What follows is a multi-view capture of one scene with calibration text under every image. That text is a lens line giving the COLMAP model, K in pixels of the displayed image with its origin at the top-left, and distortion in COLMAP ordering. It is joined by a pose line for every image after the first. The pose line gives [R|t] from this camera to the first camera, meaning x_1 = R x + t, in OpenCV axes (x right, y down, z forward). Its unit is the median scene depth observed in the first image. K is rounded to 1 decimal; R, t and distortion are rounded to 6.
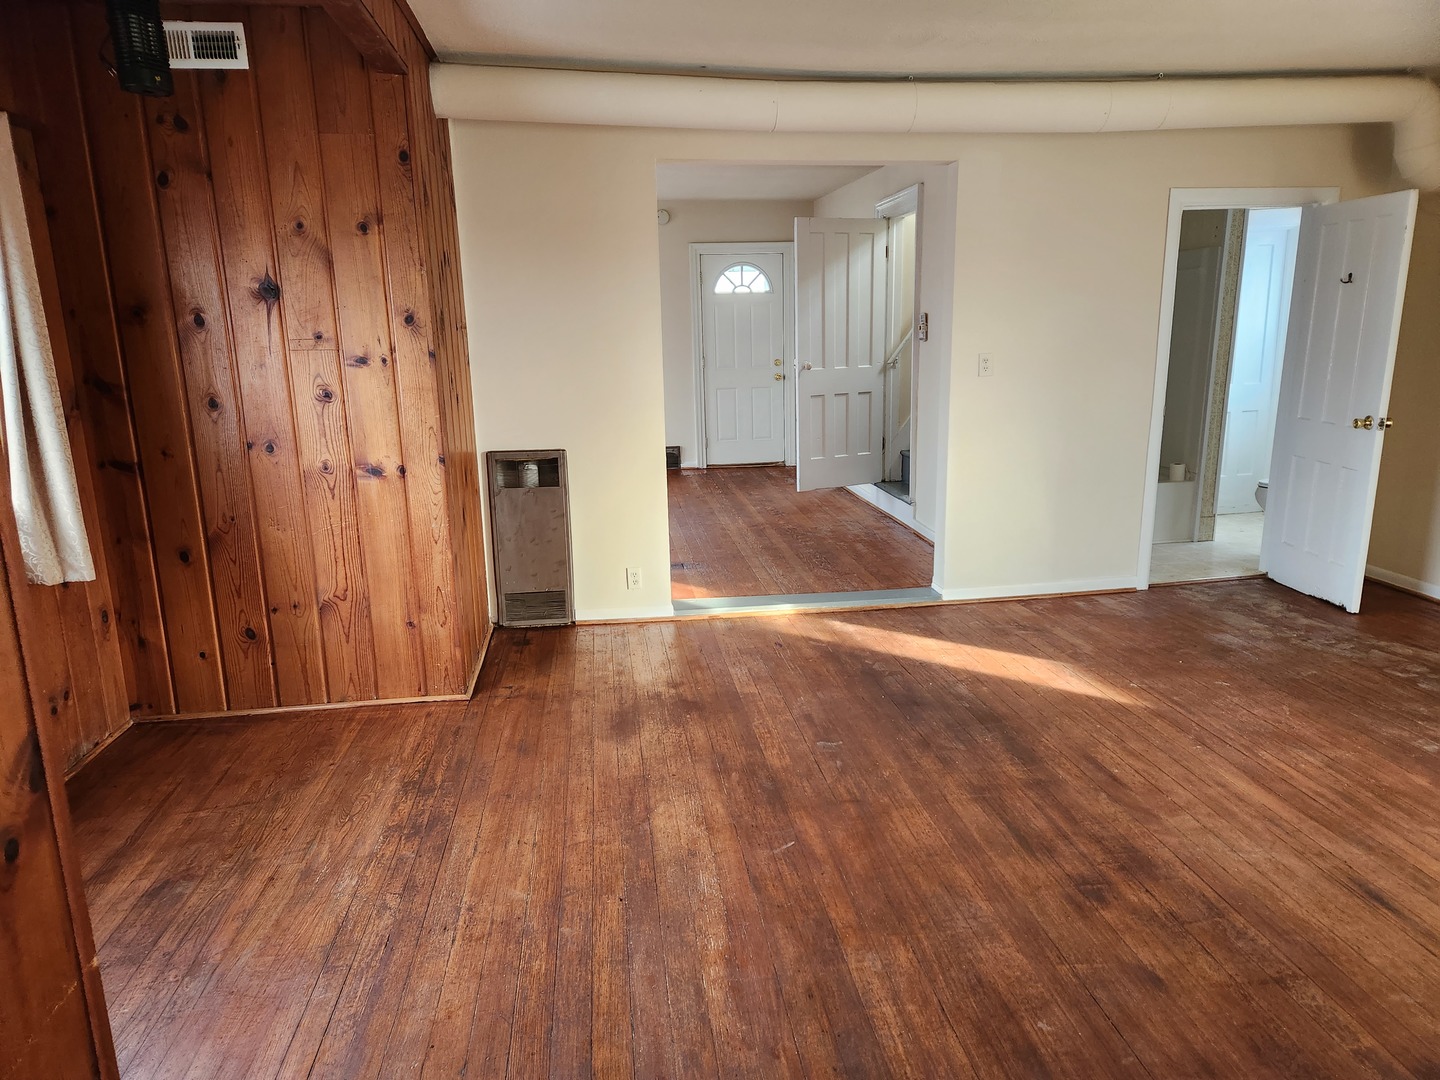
lens RADIAL K [[944.0, 0, 726.2], [0, 944.0, 533.9], [0, 0, 1]] dist [0.079571, -0.057276]
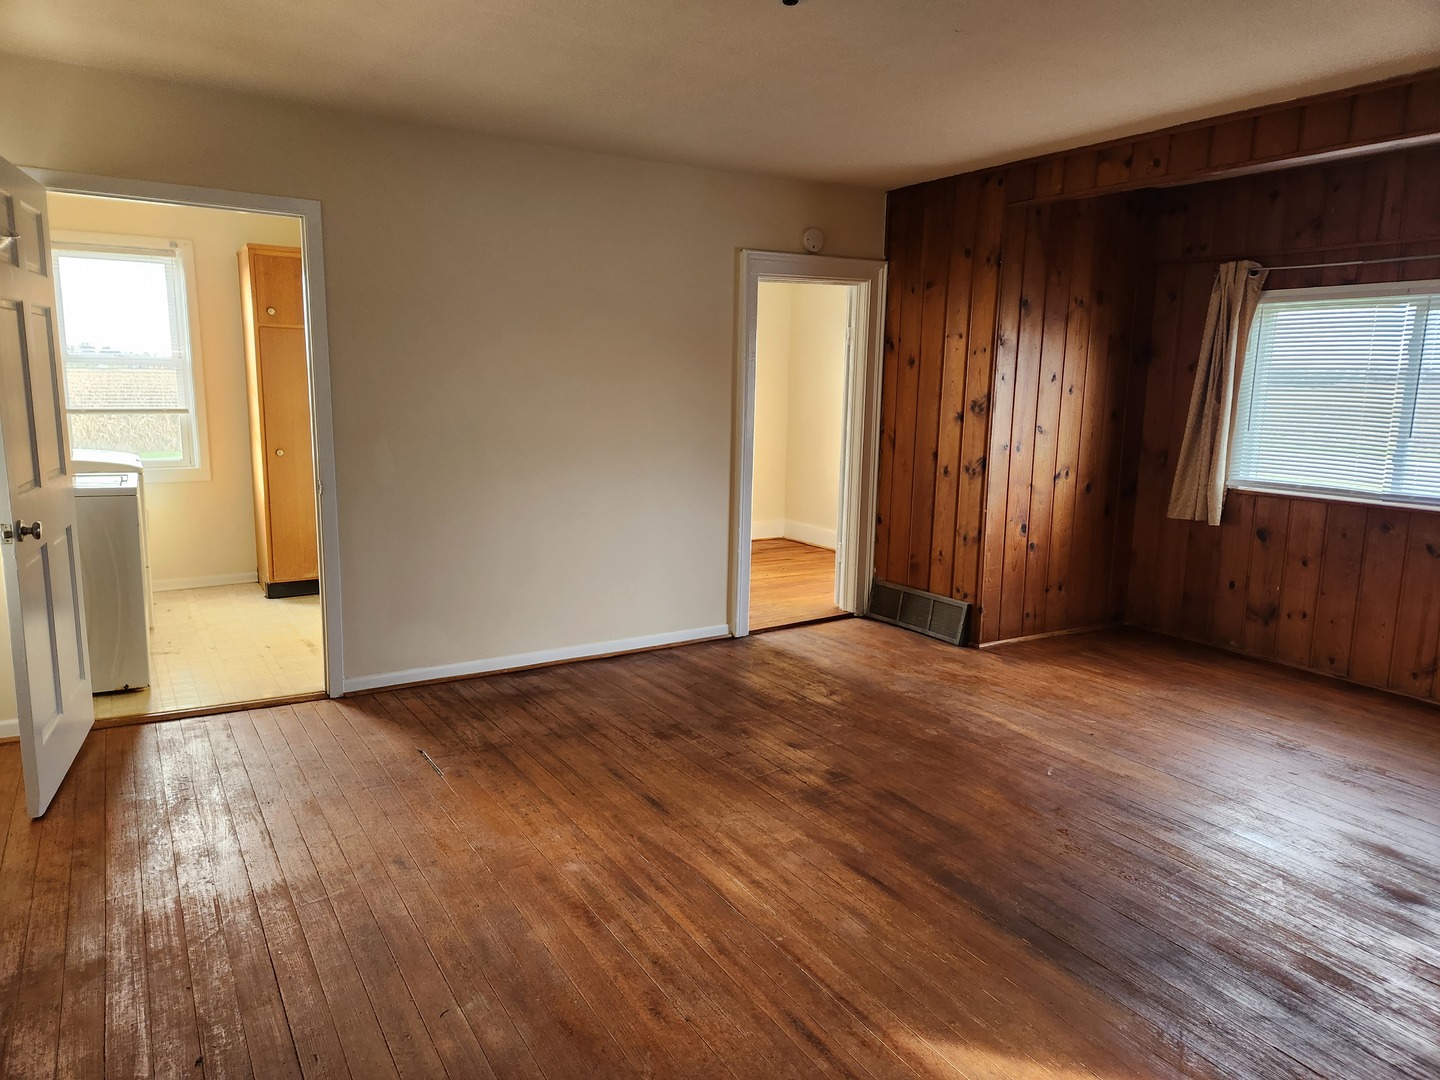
lens RADIAL K [[944.0, 0, 726.2], [0, 944.0, 533.9], [0, 0, 1]] dist [0.079571, -0.057276]
pose [[-0.911898, 0.063632, -0.405453, 0.999115], [-0.093054, 0.930124, 0.355261, -0.410020], [0.399728, 0.361691, -0.842257, 1.841080]]
